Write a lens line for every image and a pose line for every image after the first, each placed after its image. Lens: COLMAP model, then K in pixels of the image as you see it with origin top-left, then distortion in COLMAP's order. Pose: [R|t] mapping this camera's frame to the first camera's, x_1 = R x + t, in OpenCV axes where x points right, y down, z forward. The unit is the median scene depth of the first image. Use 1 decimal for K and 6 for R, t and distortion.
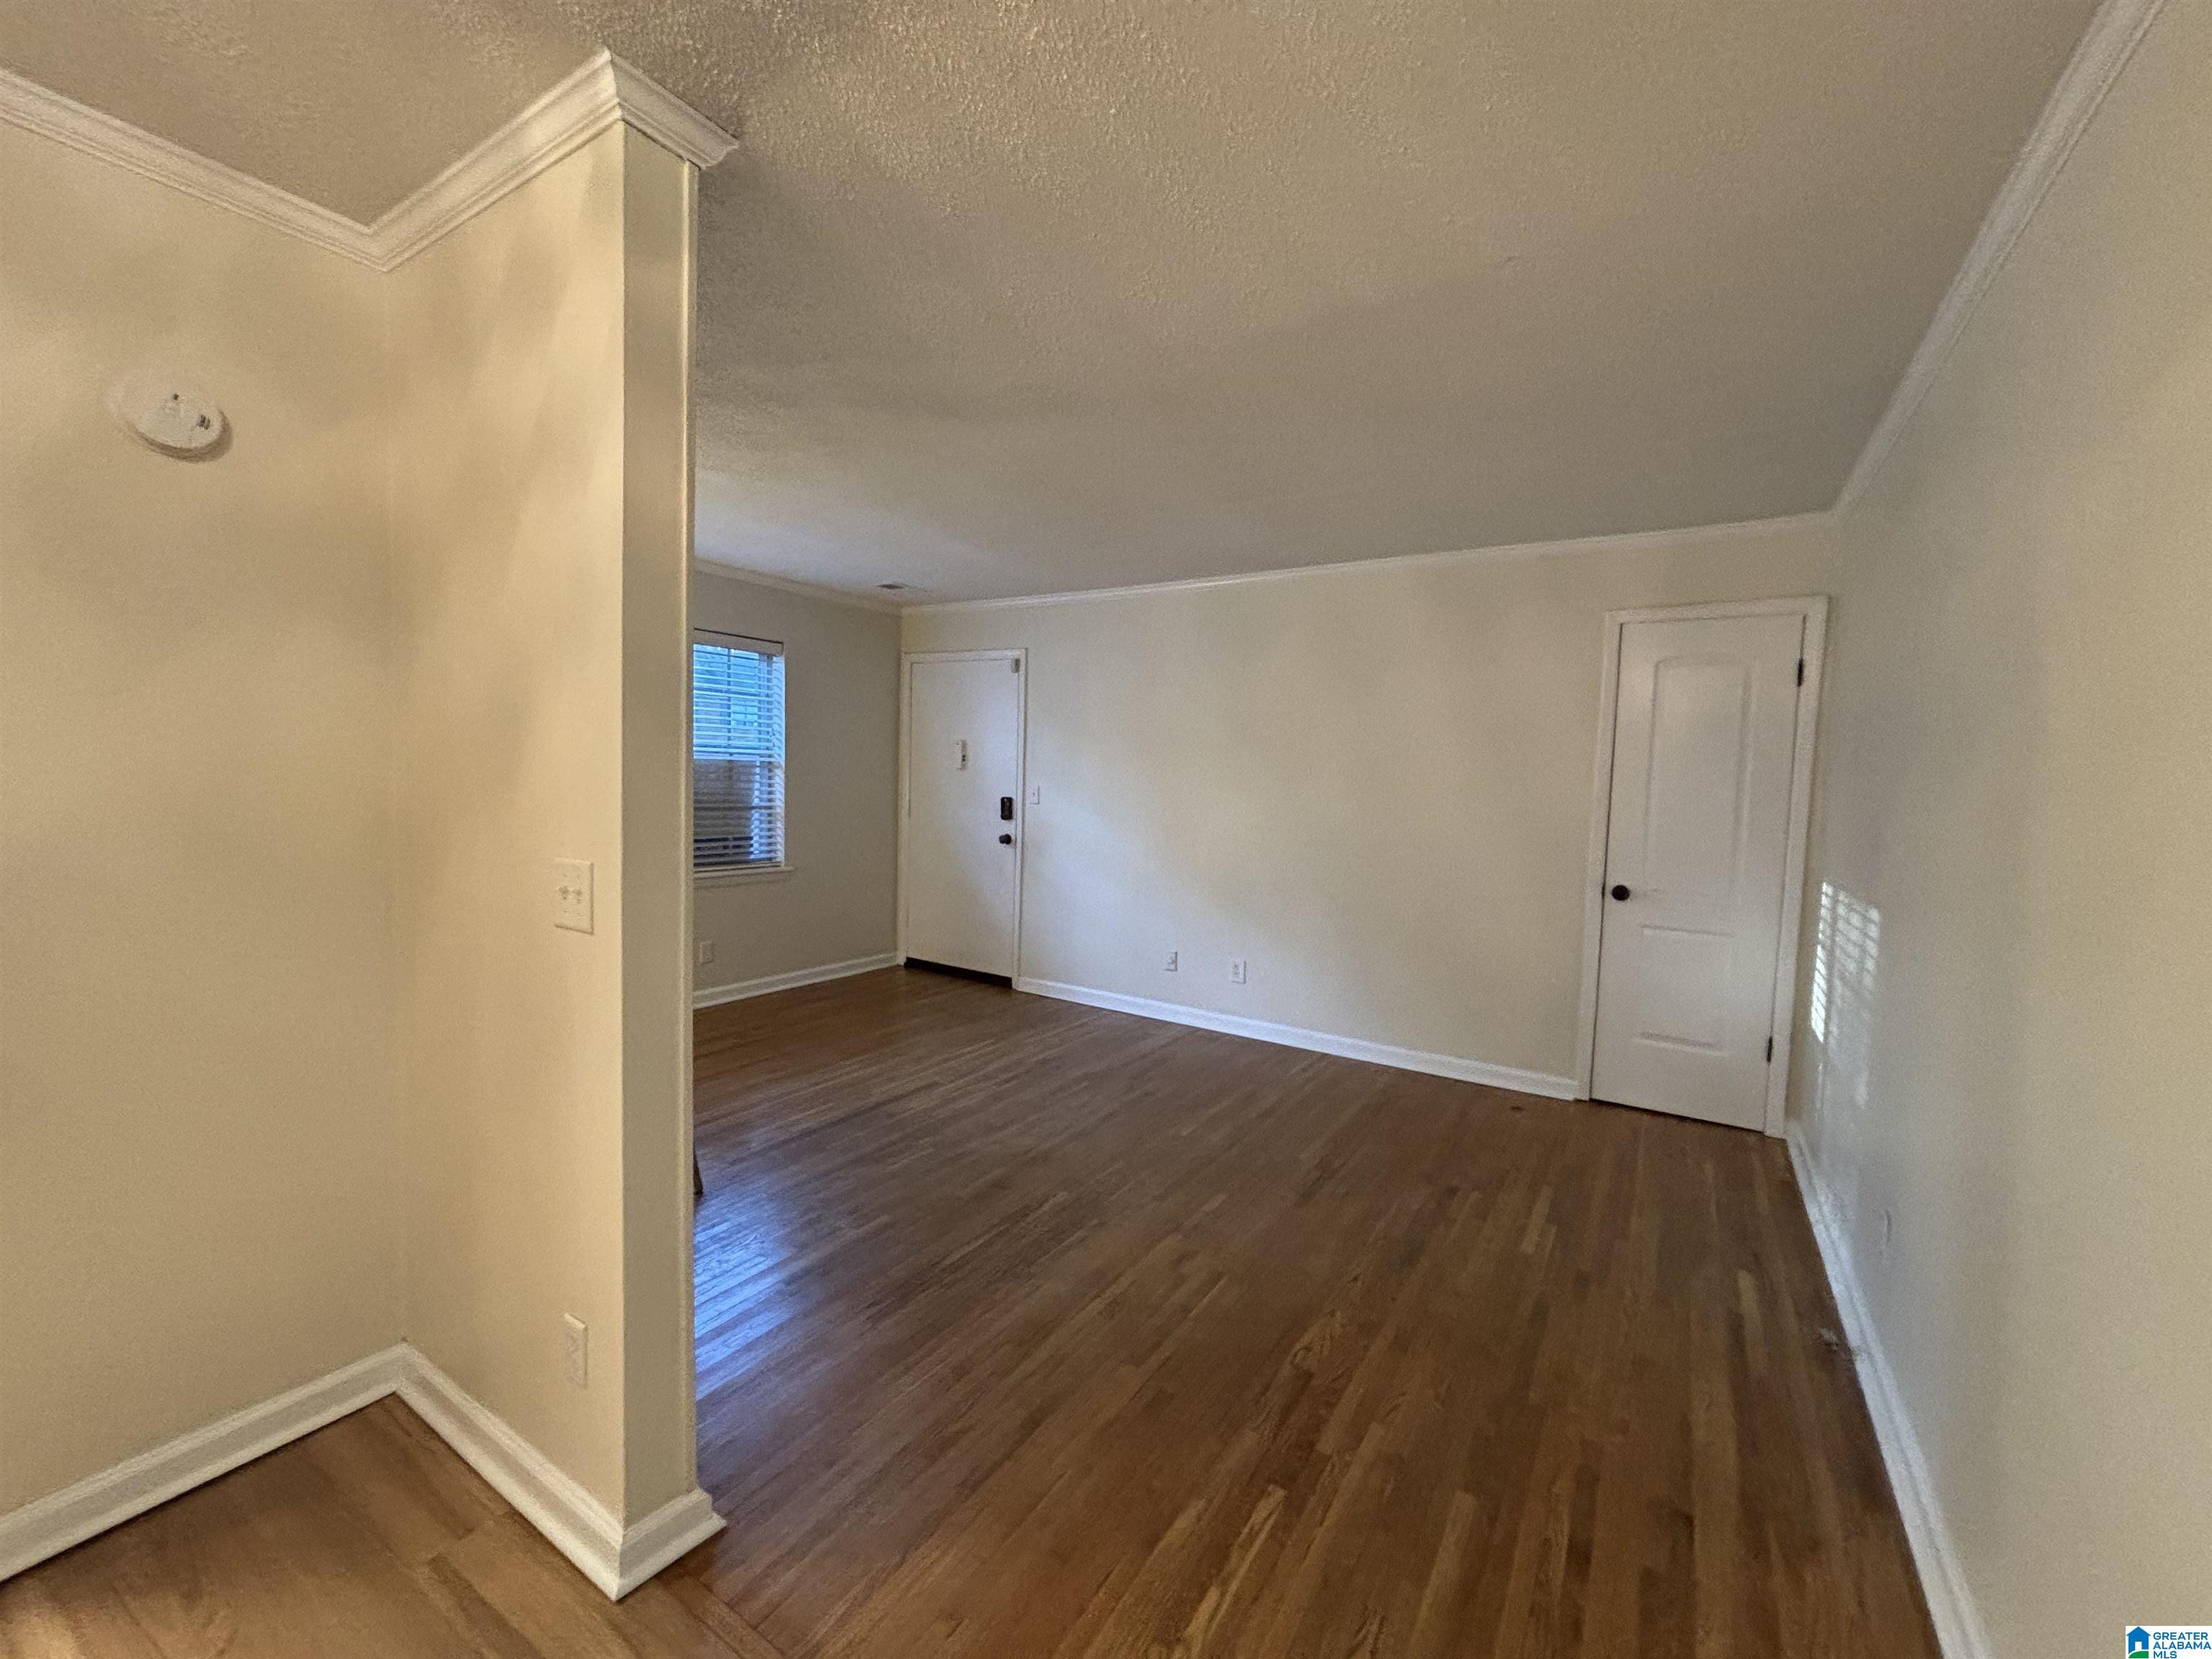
lens RADIAL K [[897.7, 0, 1109.8], [0, 897.7, 830.6], [0, 0, 1]] dist [0.000716, 0.000227]
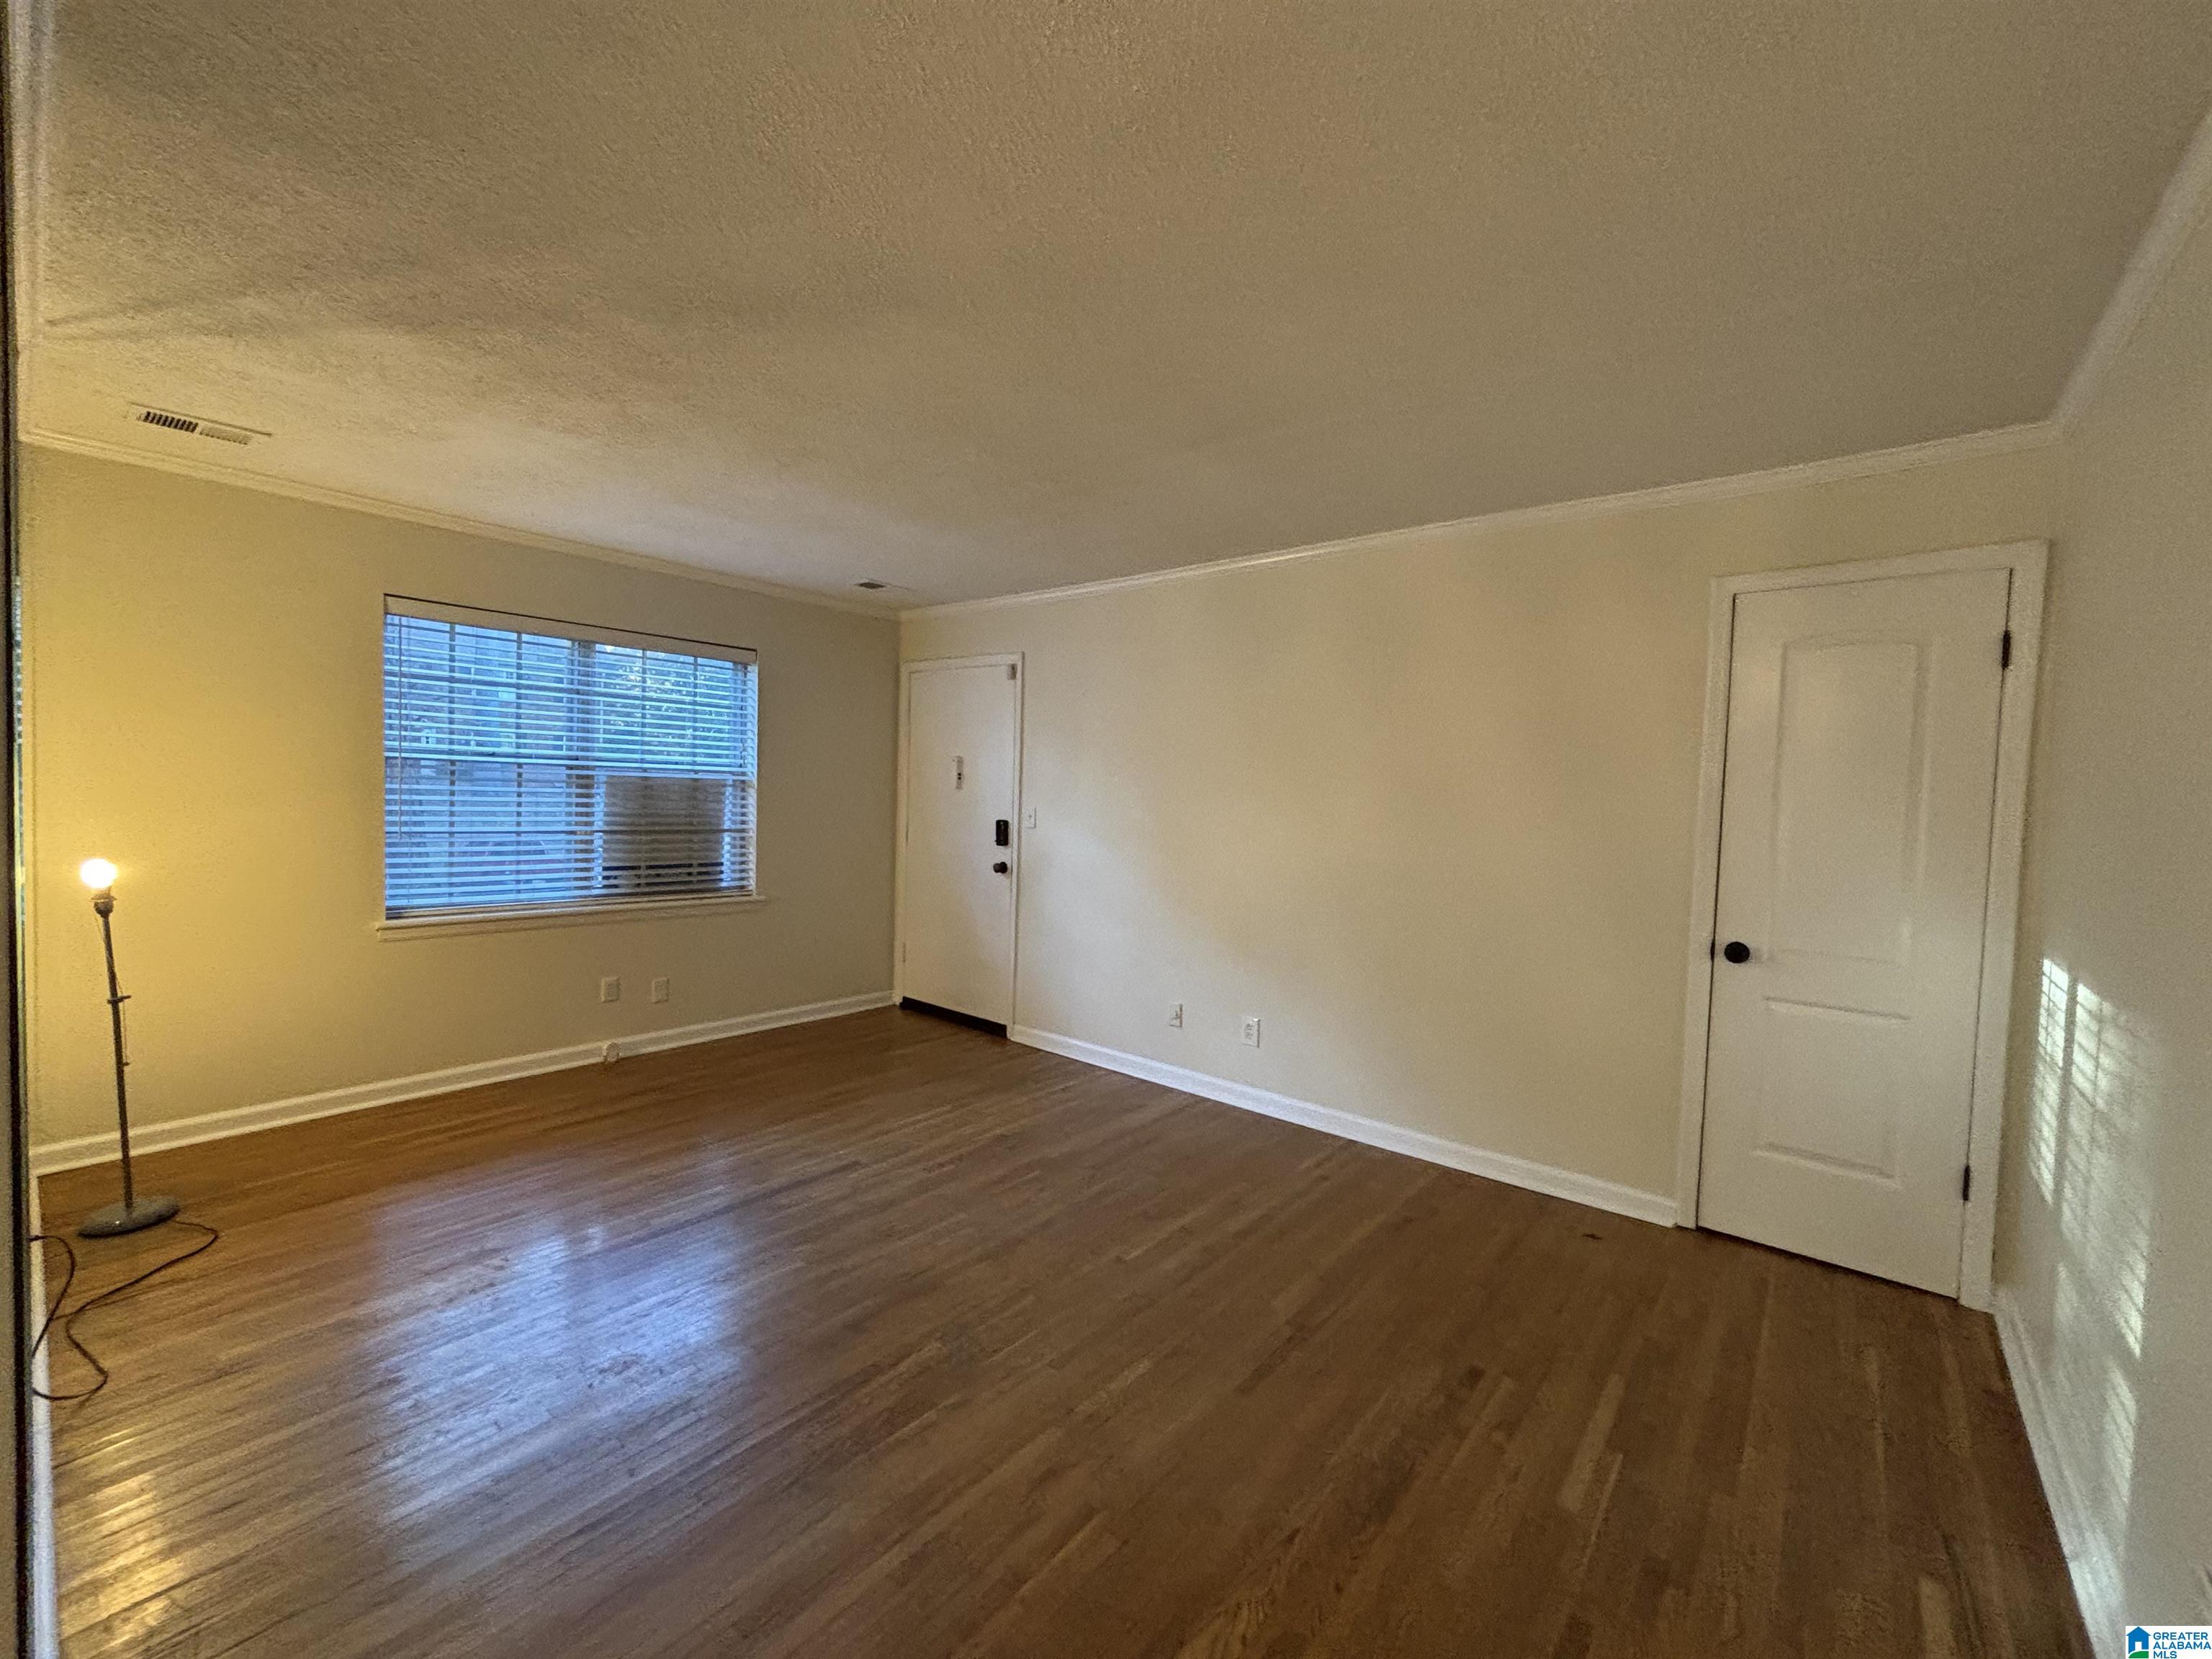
lens RADIAL K [[897.7, 0, 1112.4], [0, 897.7, 832.0], [0, 0, 1]] dist [0.000716, 0.000227]
pose [[0.992691, 0.004853, -0.120584, 0.147444], [-0.007722, 0.999698, -0.023338, -0.008818], [0.120434, 0.024099, 0.992429, 0.204142]]
